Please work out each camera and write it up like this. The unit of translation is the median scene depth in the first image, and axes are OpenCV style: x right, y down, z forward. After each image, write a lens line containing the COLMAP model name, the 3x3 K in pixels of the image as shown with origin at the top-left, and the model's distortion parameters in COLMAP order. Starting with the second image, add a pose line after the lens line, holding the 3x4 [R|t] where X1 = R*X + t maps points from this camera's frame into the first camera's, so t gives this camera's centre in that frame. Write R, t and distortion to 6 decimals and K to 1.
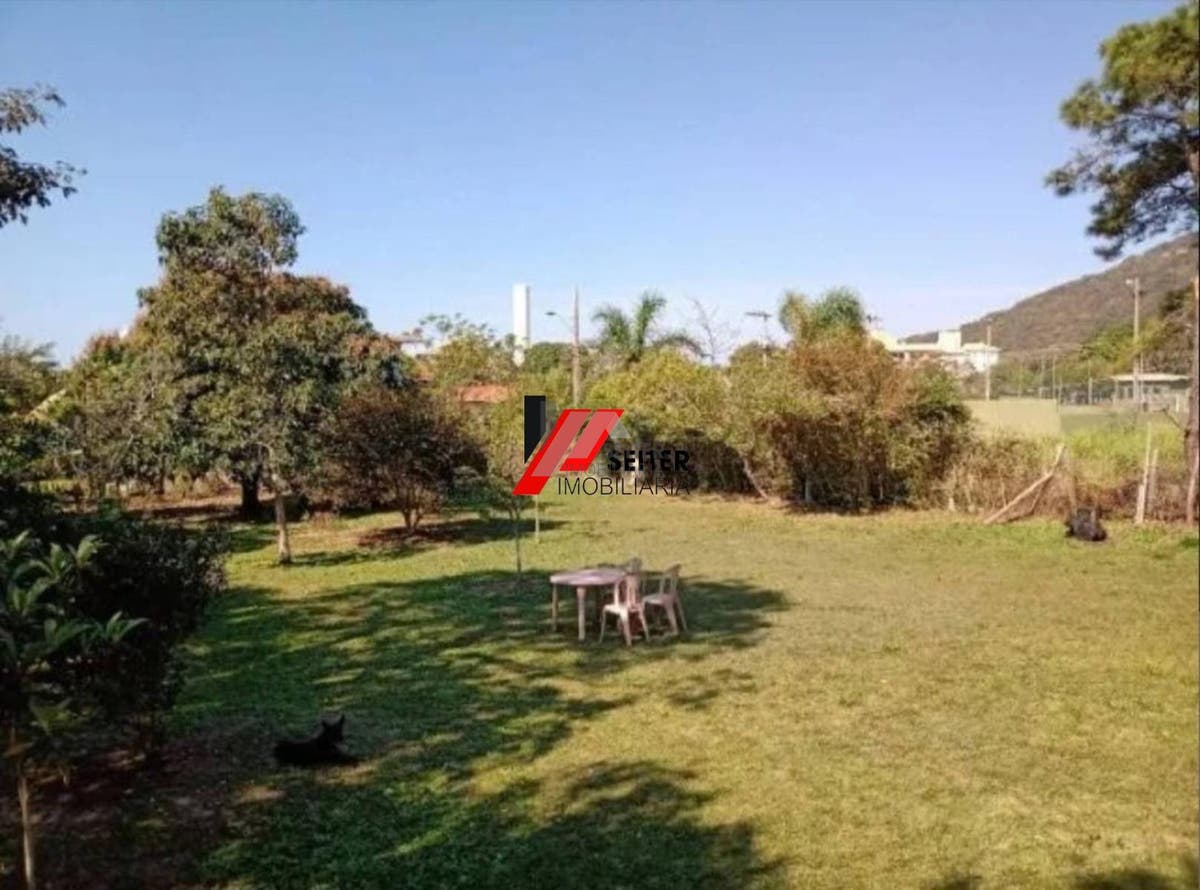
lens RADIAL K [[970.4, 0, 600.7], [0, 970.4, 443.8], [0, 0, 1]] dist [0.066871, -0.112806]
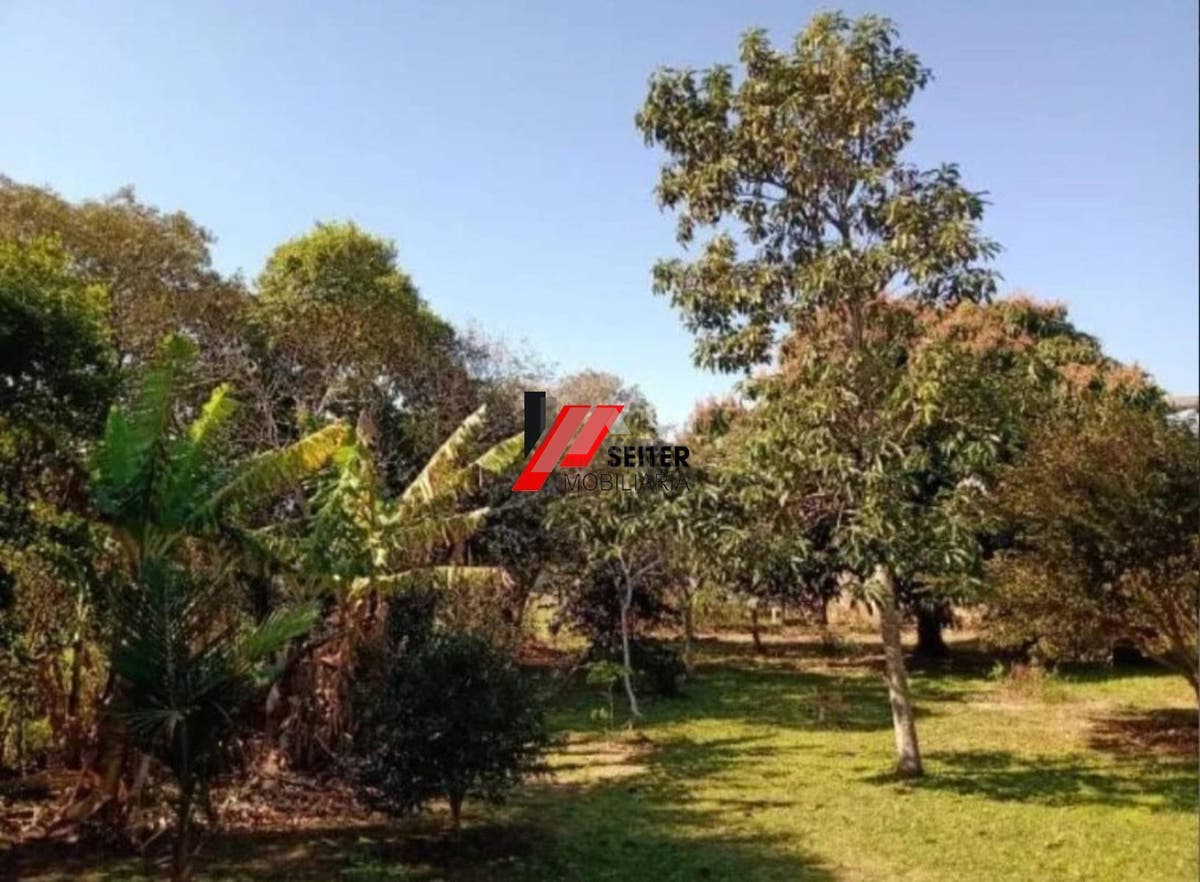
lens RADIAL K [[935.2, 0, 600.5], [0, 935.2, 439.9], [0, 0, 1]] dist [0.006221, -0.002172]
pose [[0.735229, -0.085628, -0.672388, -0.093223], [-0.019702, 0.988869, -0.147476, 0.026711], [0.677532, 0.121676, 0.725359, 0.433839]]
